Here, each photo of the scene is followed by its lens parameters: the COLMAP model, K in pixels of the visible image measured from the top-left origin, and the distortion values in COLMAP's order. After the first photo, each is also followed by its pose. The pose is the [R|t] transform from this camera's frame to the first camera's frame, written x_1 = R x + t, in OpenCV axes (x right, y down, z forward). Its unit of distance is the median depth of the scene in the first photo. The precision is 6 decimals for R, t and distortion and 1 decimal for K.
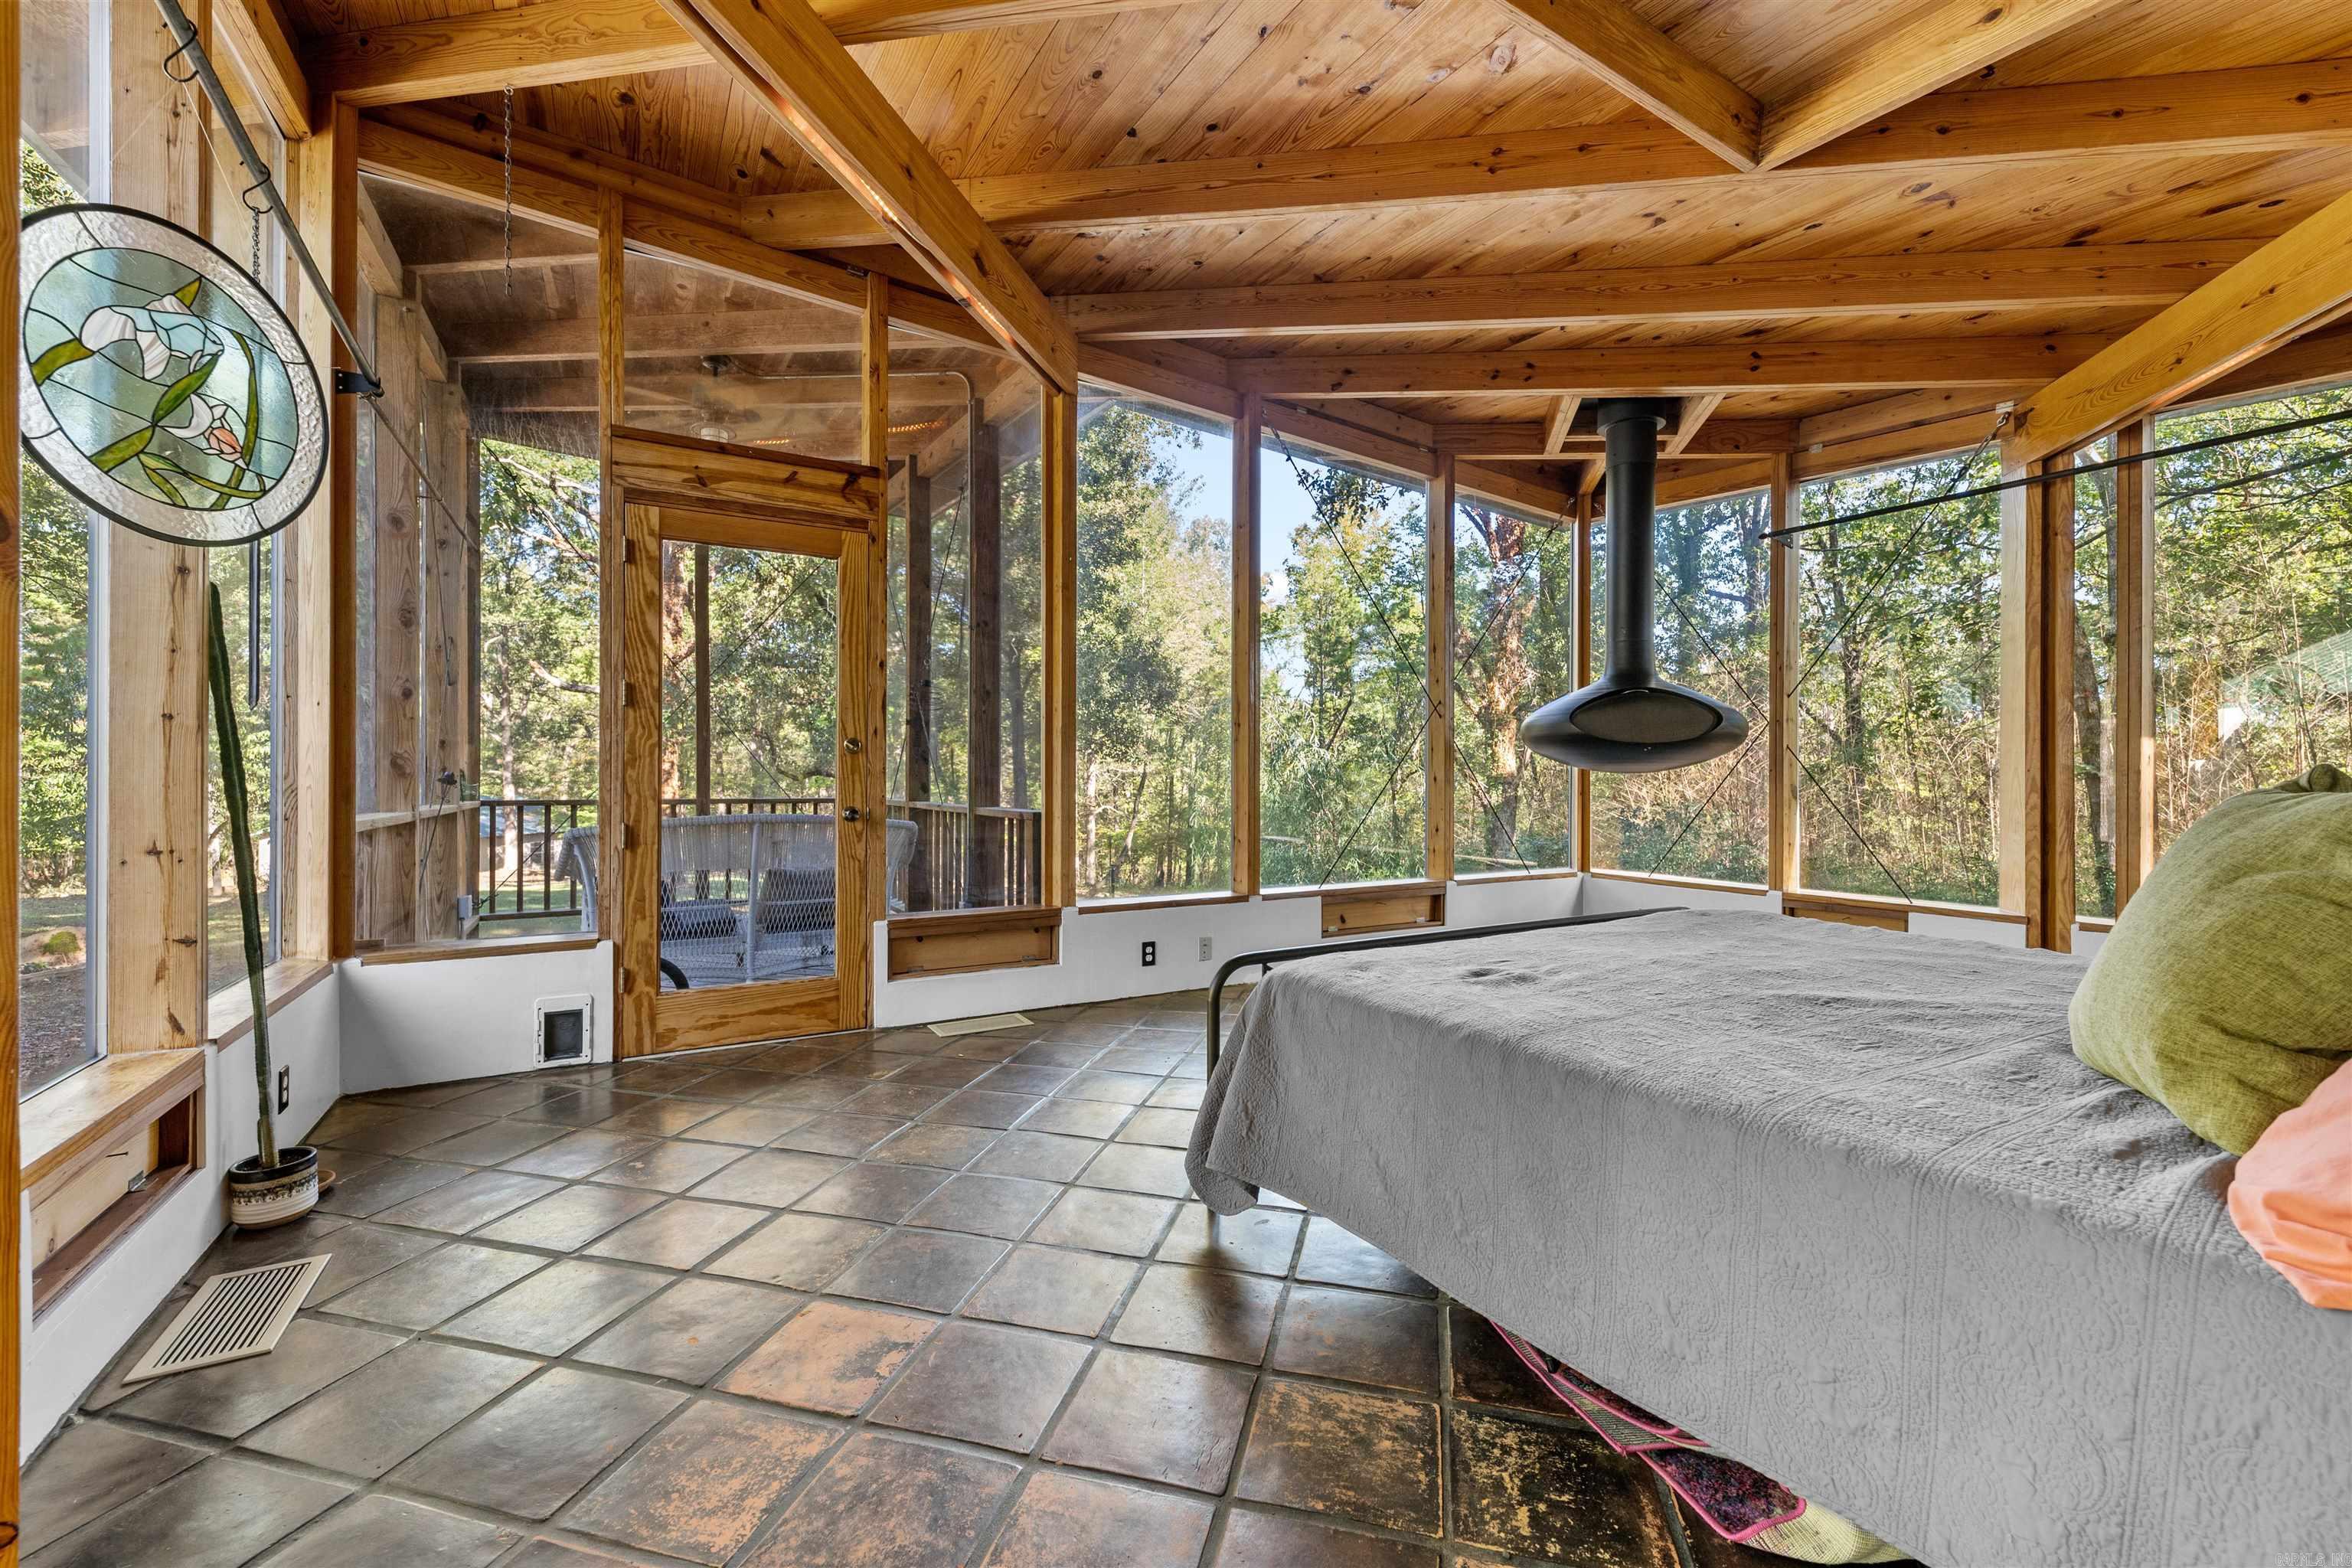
lens RADIAL K [[963.7, 0, 1173.9], [0, 963.7, 780.1], [0, 0, 1]] dist [0.003390, -0.000203]
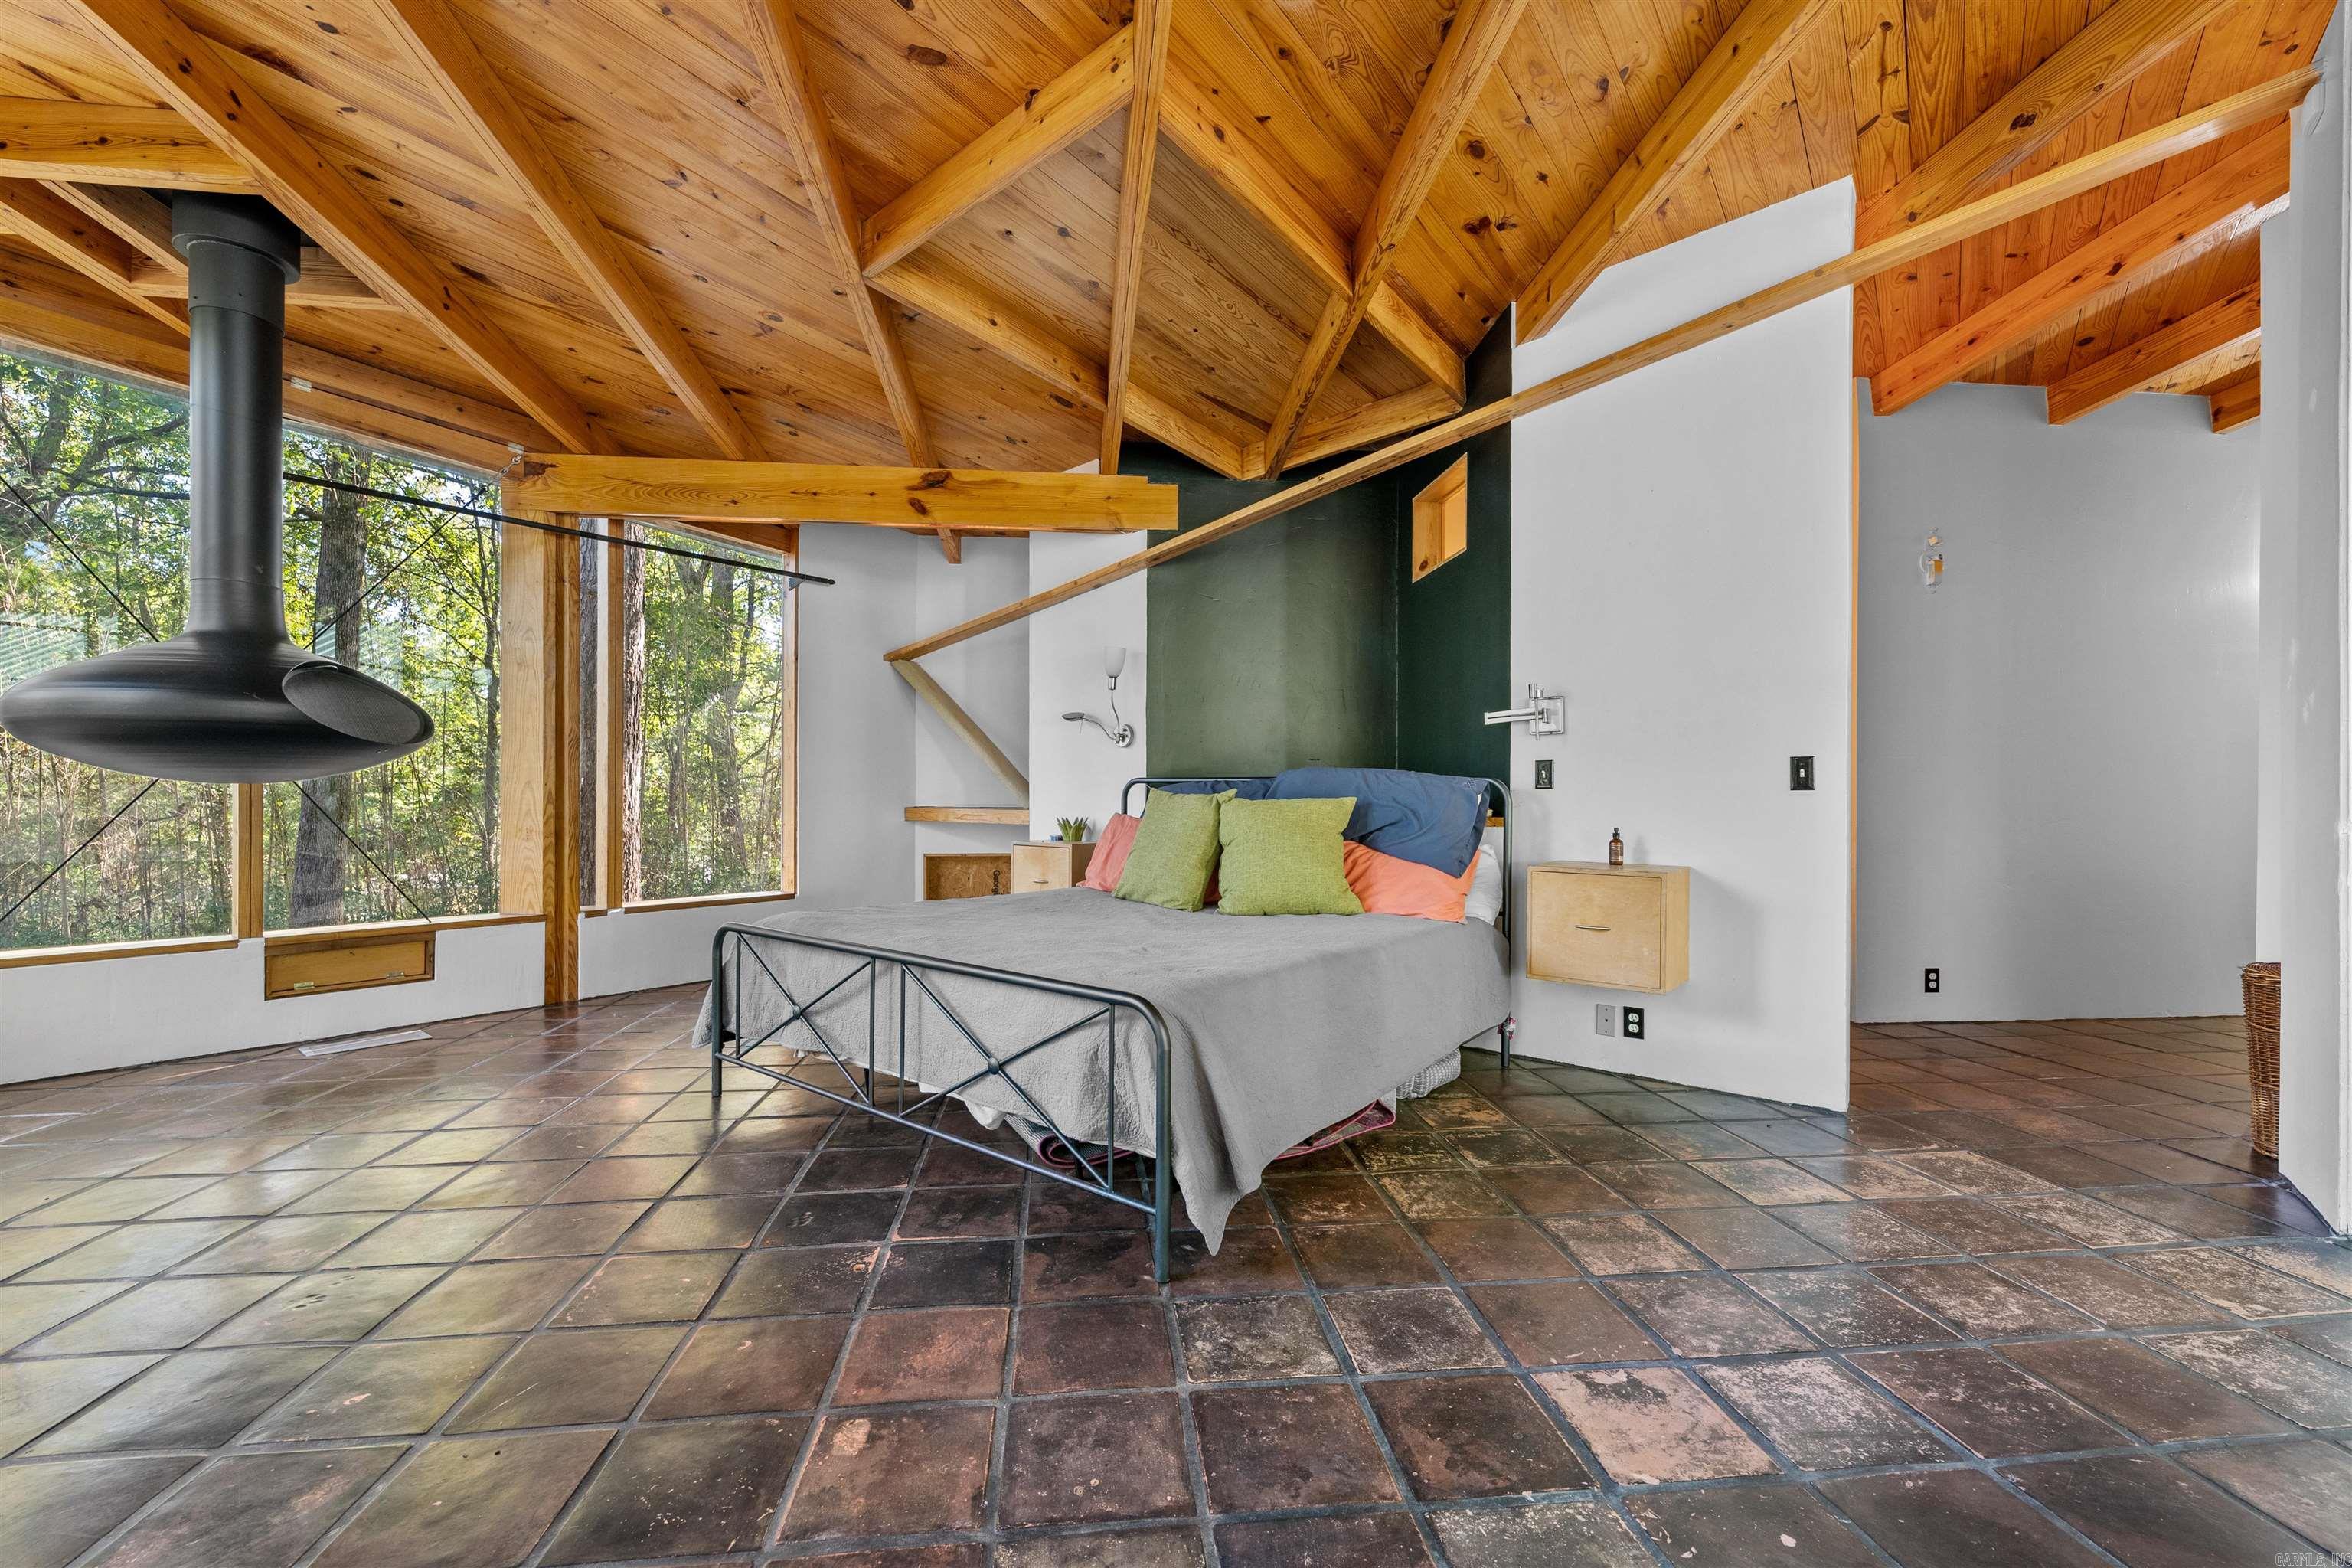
lens RADIAL K [[963.7, 0, 1173.9], [0, 963.7, 780.1], [0, 0, 1]] dist [0.003390, -0.000203]
pose [[-0.362618, 0.005948, 0.931919, -0.436901], [0.000092, 0.999980, -0.006347, -0.007238], [-0.931938, -0.002216, -0.362611, 0.727969]]
